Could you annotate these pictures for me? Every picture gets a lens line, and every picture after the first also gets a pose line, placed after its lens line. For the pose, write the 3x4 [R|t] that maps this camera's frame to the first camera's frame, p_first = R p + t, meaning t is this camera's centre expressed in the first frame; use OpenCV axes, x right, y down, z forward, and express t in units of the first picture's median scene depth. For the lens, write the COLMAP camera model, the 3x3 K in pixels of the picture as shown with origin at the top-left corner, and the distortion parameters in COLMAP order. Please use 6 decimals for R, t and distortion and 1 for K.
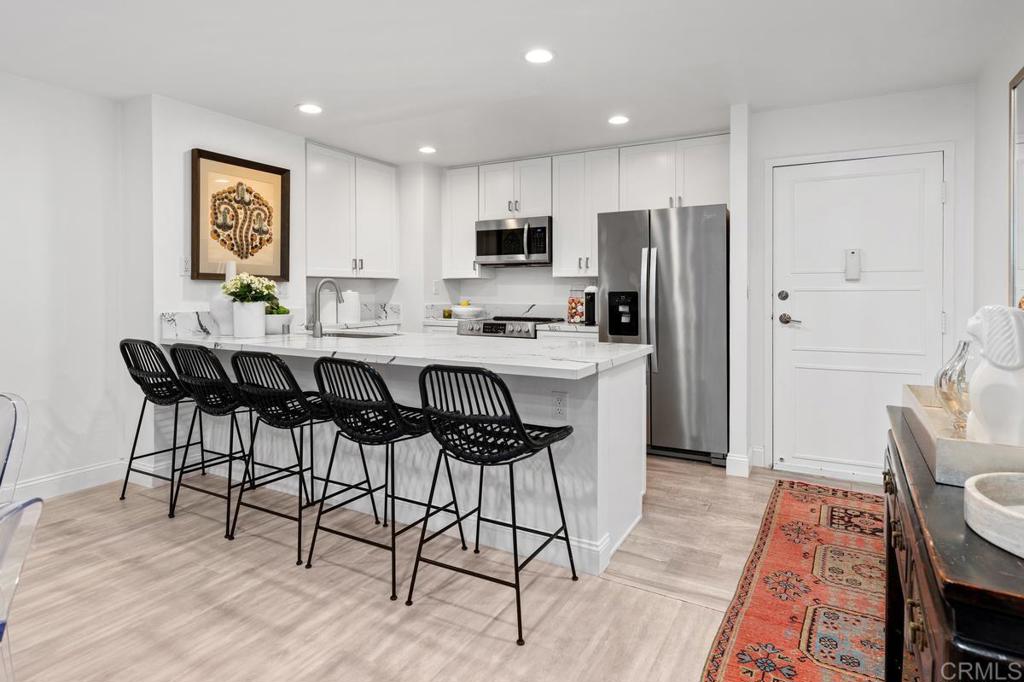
lens RADIAL K [[563.1, 0, 509.9], [0, 563.1, 335.1], [0, 0, 1]] dist [-0.003774, -0.000147]
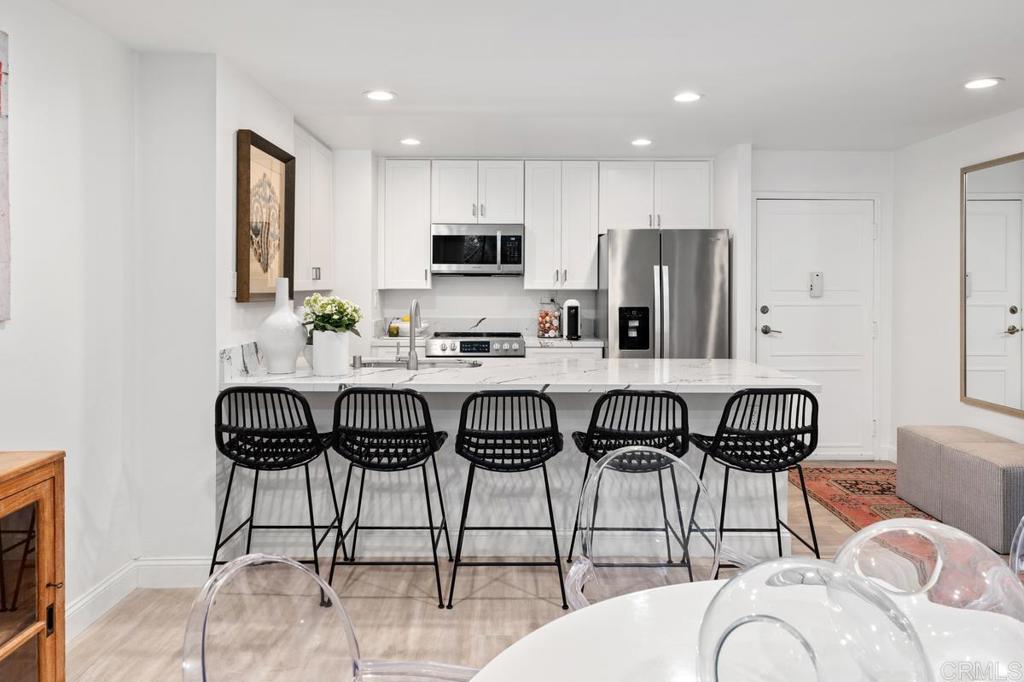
lens RADIAL K [[699.7, 0, 509.1], [0, 699.7, 344.1], [0, 0, 1]] dist [0.001643, 0.000397]
pose [[0.866476, -0.040315, 0.497588, -0.684709], [0.035870, 0.999185, 0.018494, -0.045131], [-0.497928, 0.001824, 0.867217, 0.009566]]
